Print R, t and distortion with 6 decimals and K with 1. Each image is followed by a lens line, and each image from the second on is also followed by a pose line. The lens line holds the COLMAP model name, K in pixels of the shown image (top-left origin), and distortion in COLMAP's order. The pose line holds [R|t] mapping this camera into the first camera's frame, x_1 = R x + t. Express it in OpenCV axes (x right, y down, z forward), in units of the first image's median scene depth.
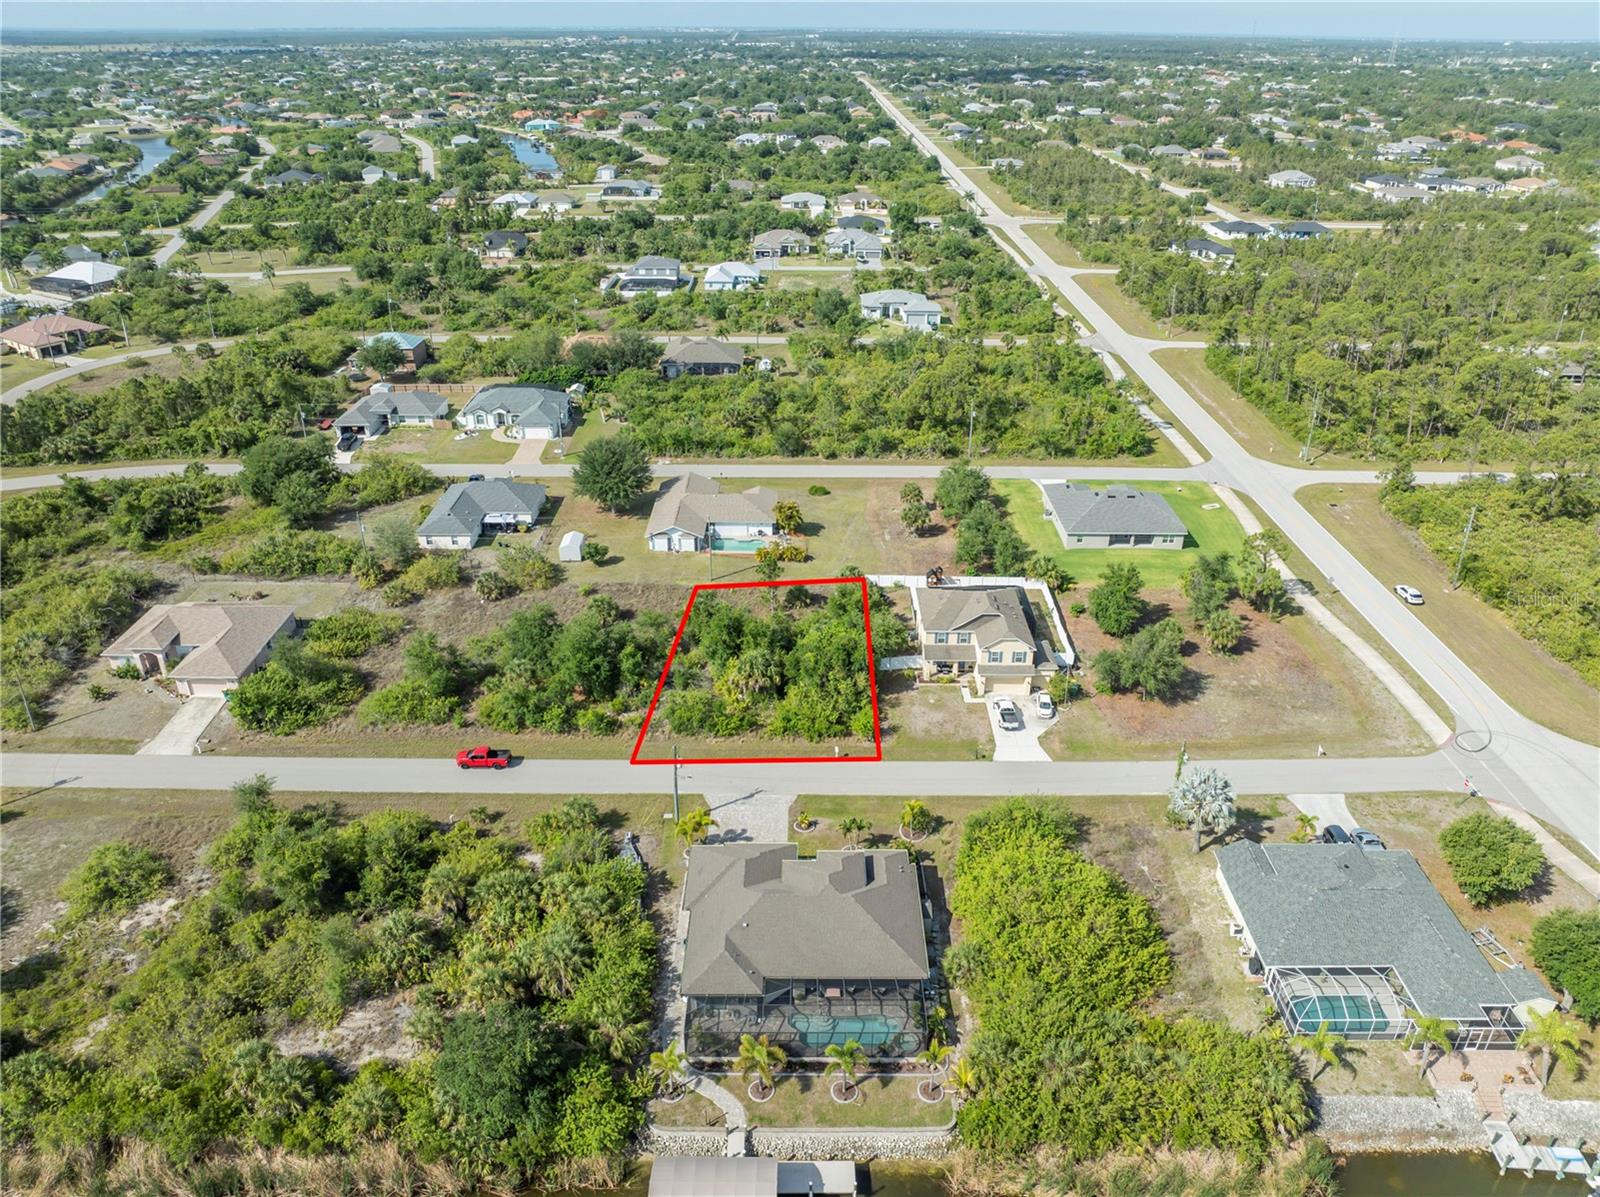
lens RADIAL K [[1123.6, 0, 805.1], [0, 1123.6, 601.2], [0, 0, 1]] dist [-0.044973, 0.010407]
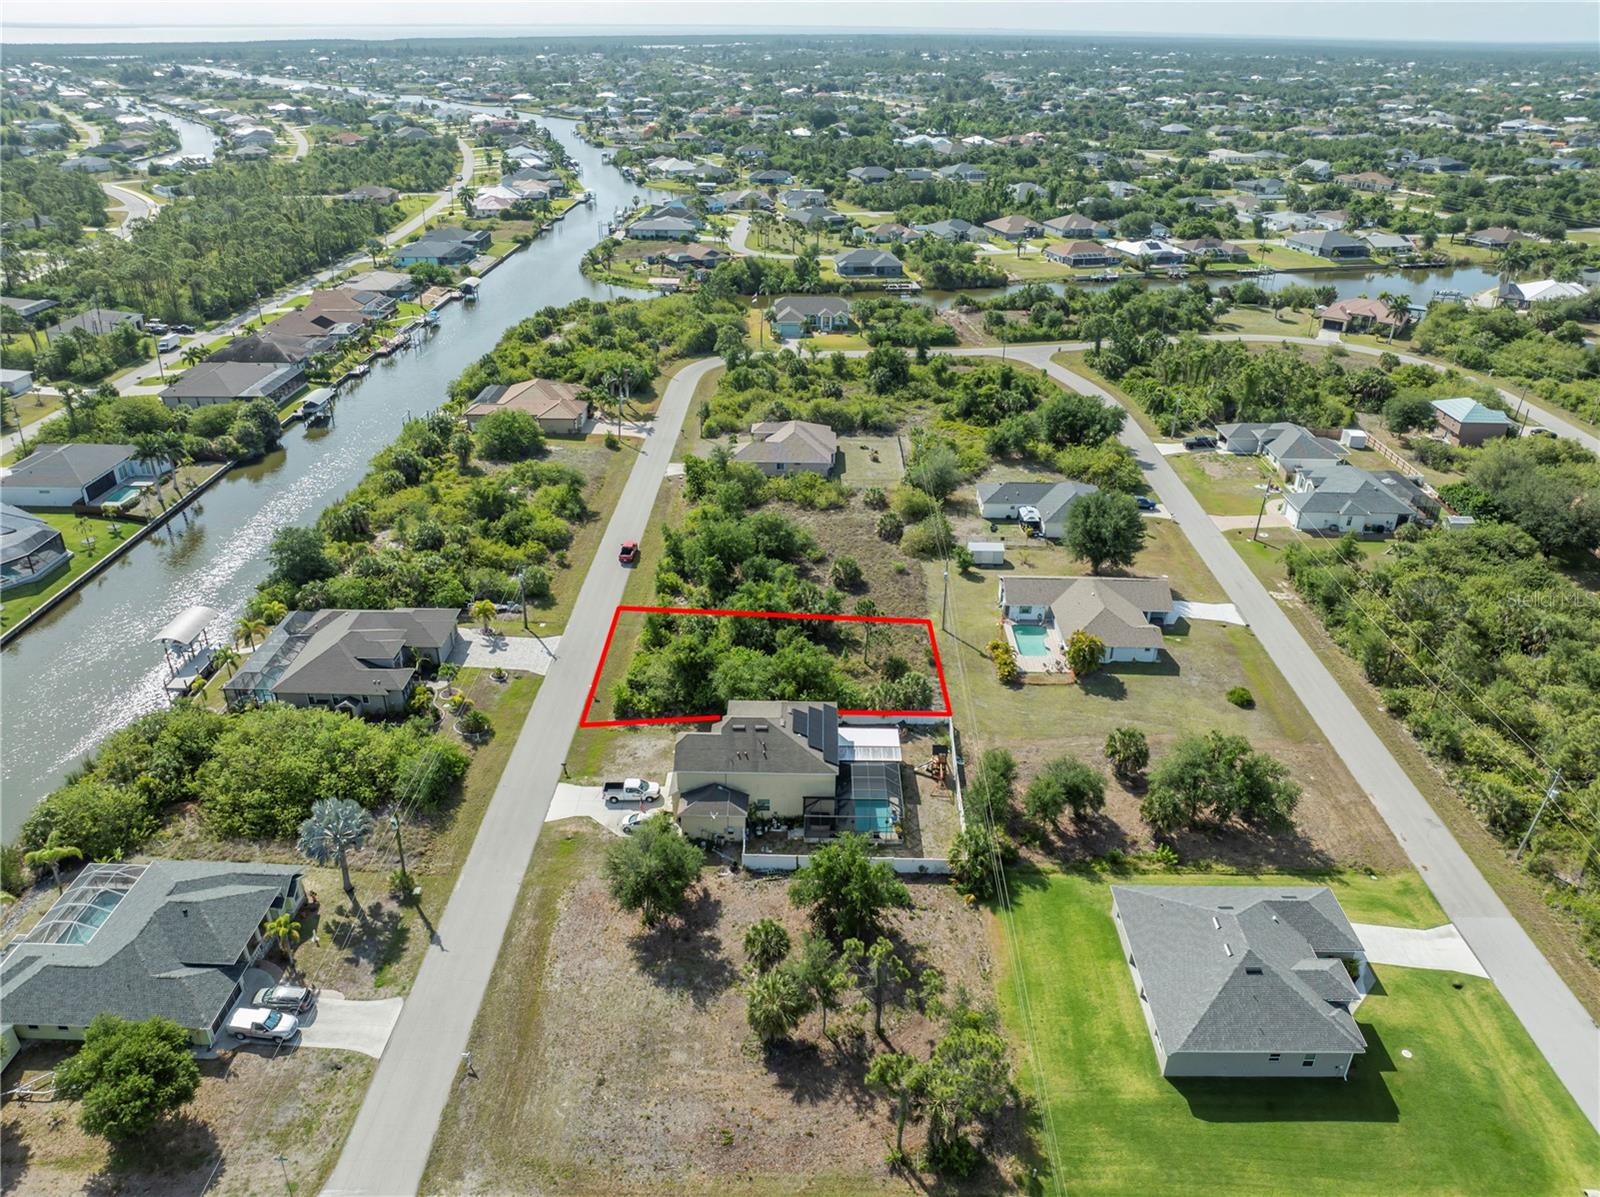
lens RADIAL K [[1123.6, 0, 805.1], [0, 1123.6, 601.2], [0, 0, 1]] dist [-0.044973, 0.010407]
pose [[-0.015057, 0.456613, -0.889538, 0.706699], [-0.471793, 0.781133, 0.408953, -0.350646], [0.881581, 0.425836, 0.203666, 0.691817]]
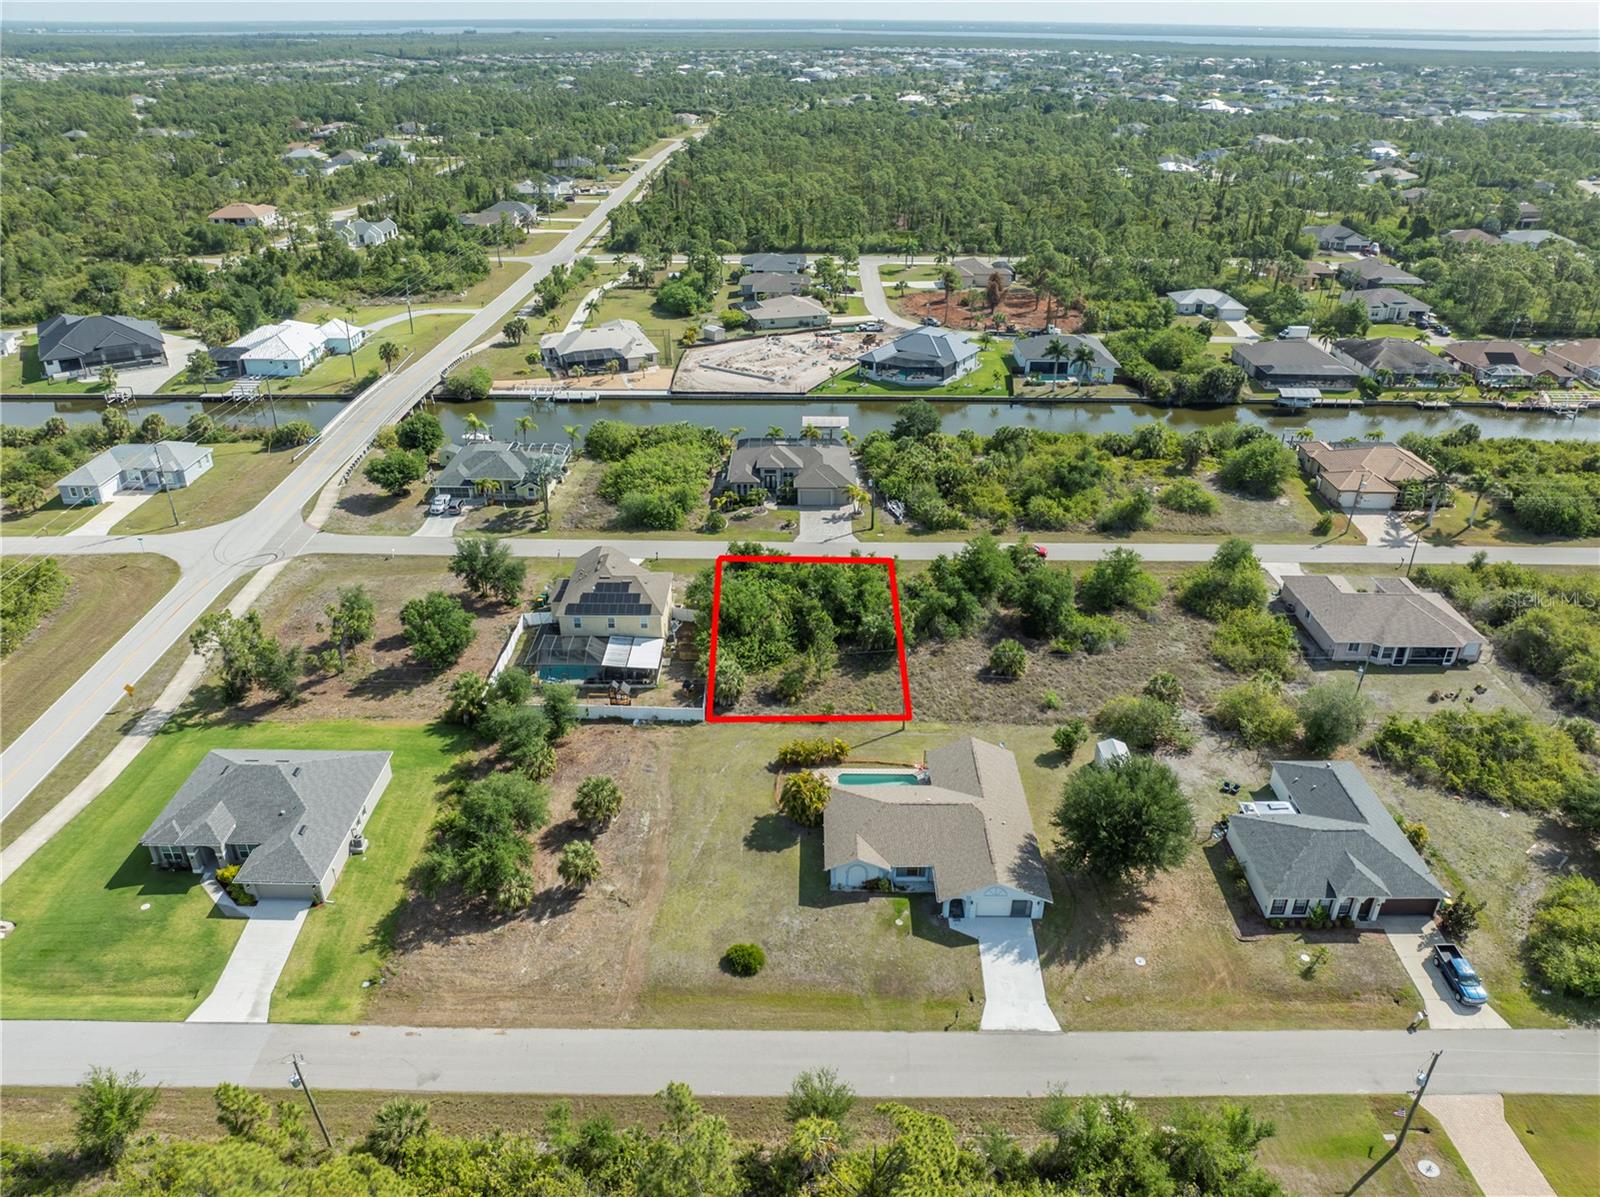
lens RADIAL K [[1123.6, 0, 805.1], [0, 1123.6, 601.2], [0, 0, 1]] dist [-0.044973, 0.010407]
pose [[-0.999936, -0.011044, -0.002449, -0.013503], [-0.008290, 0.568135, 0.822894, -0.685717], [-0.007697, 0.822862, -0.568190, 1.338588]]
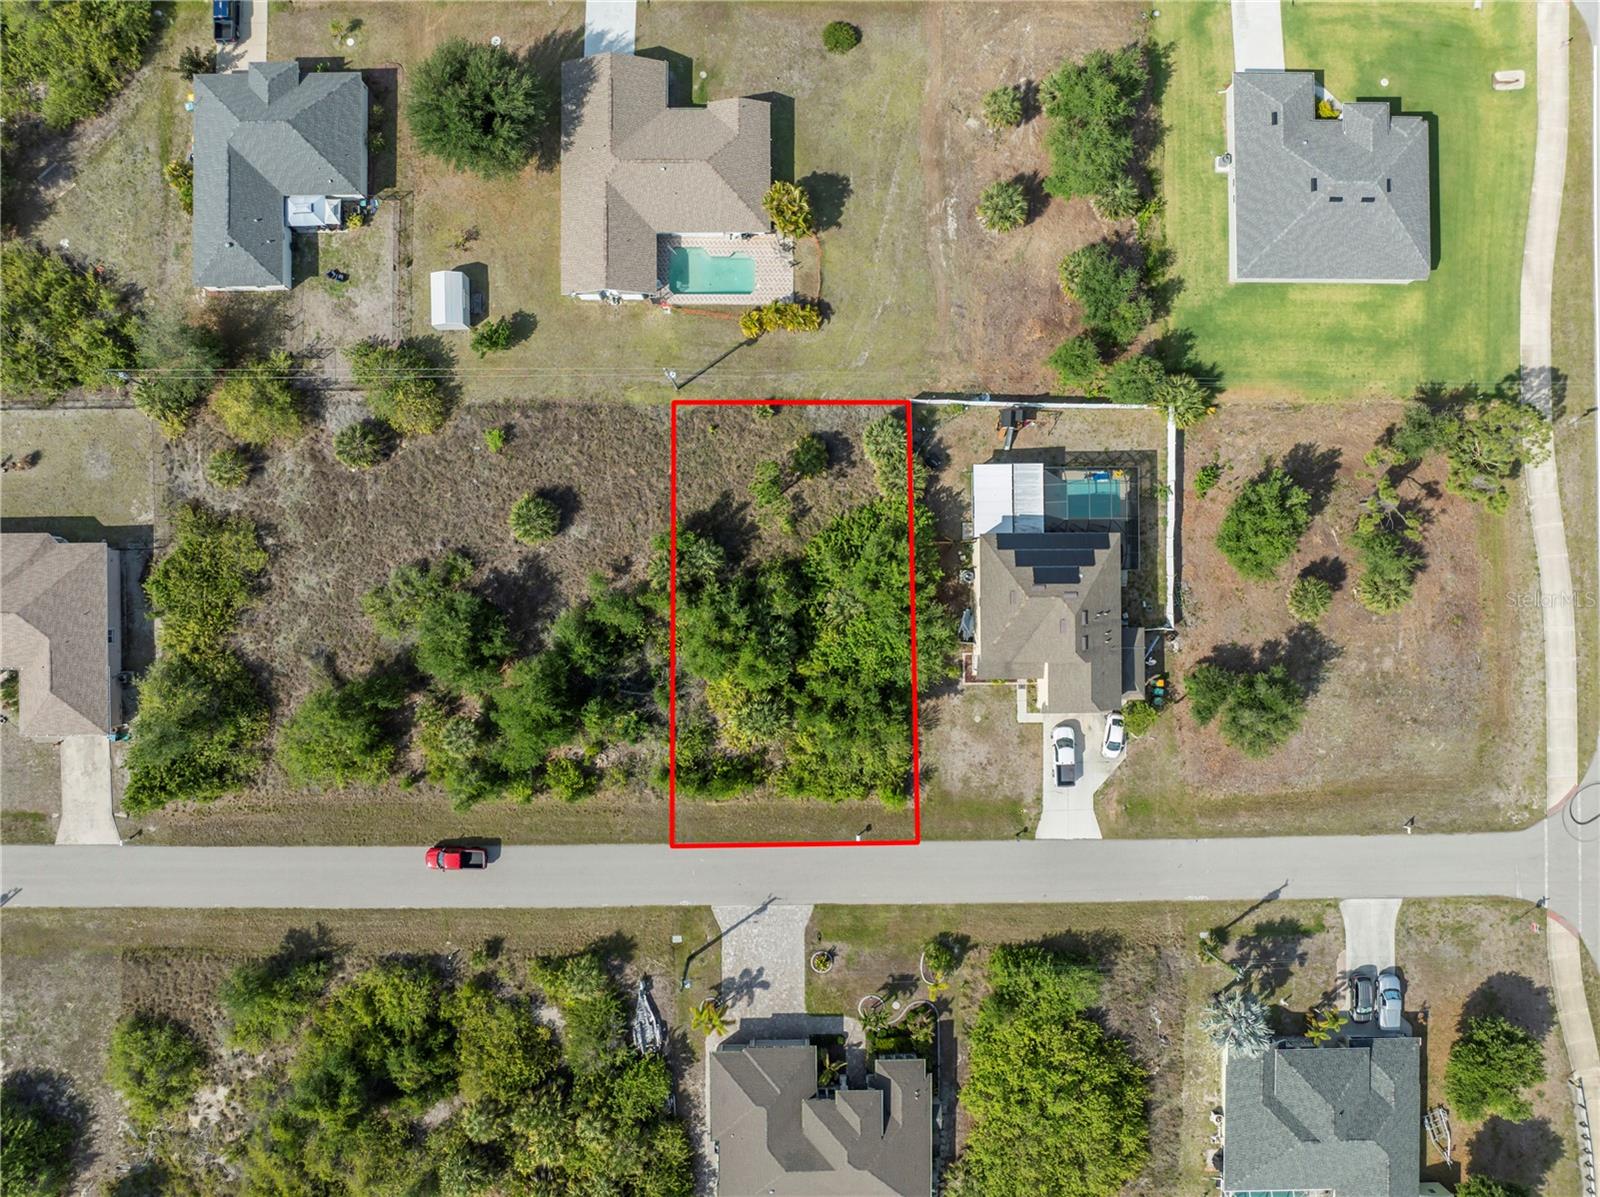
lens RADIAL K [[1123.6, 0, 805.1], [0, 1123.6, 601.2], [0, 0, 1]] dist [-0.044973, 0.010407]
pose [[0.999954, -0.006297, 0.007255, -0.013600], [-0.003559, 0.458666, 0.888602, -0.541432], [-0.008924, -0.888587, 0.458622, 0.571547]]
